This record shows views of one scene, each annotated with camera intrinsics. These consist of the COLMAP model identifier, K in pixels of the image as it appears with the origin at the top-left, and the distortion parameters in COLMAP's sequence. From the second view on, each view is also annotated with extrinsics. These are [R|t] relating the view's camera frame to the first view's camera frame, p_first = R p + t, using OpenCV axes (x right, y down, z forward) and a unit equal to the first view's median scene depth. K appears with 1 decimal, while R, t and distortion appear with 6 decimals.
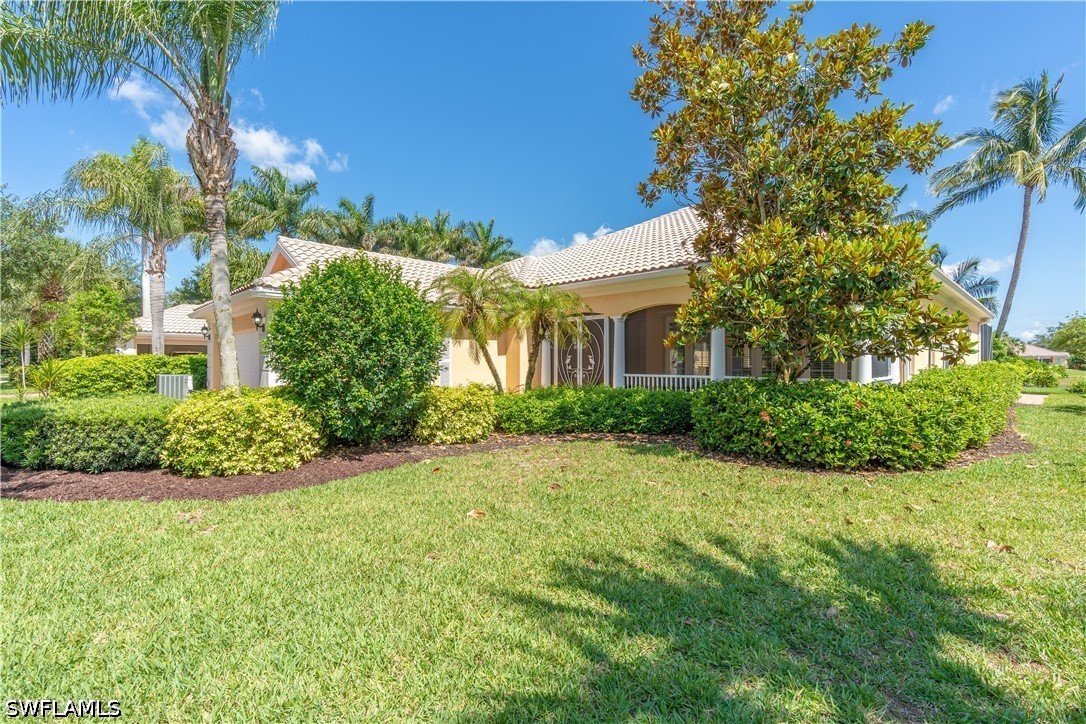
lens RADIAL K [[494.9, 0, 528.4], [0, 494.9, 340.2], [0, 0, 1]] dist [-0.007913, 0.000328]
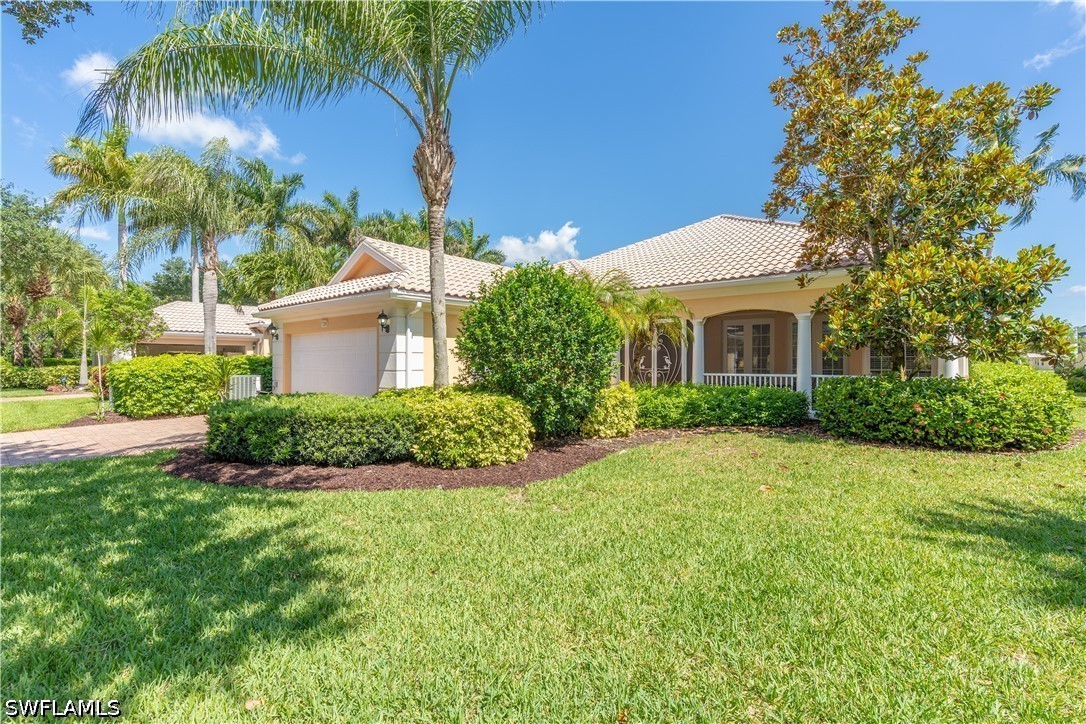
lens RADIAL K [[501.8, 0, 543.3], [0, 501.8, 338.8], [0, 0, 1]] dist [-0.015706, 0.007693]
pose [[0.995356, 0.004330, 0.096168, -0.404980], [-0.004060, 0.999987, -0.003001, -0.002959], [-0.096179, 0.002597, 0.995361, -0.080818]]
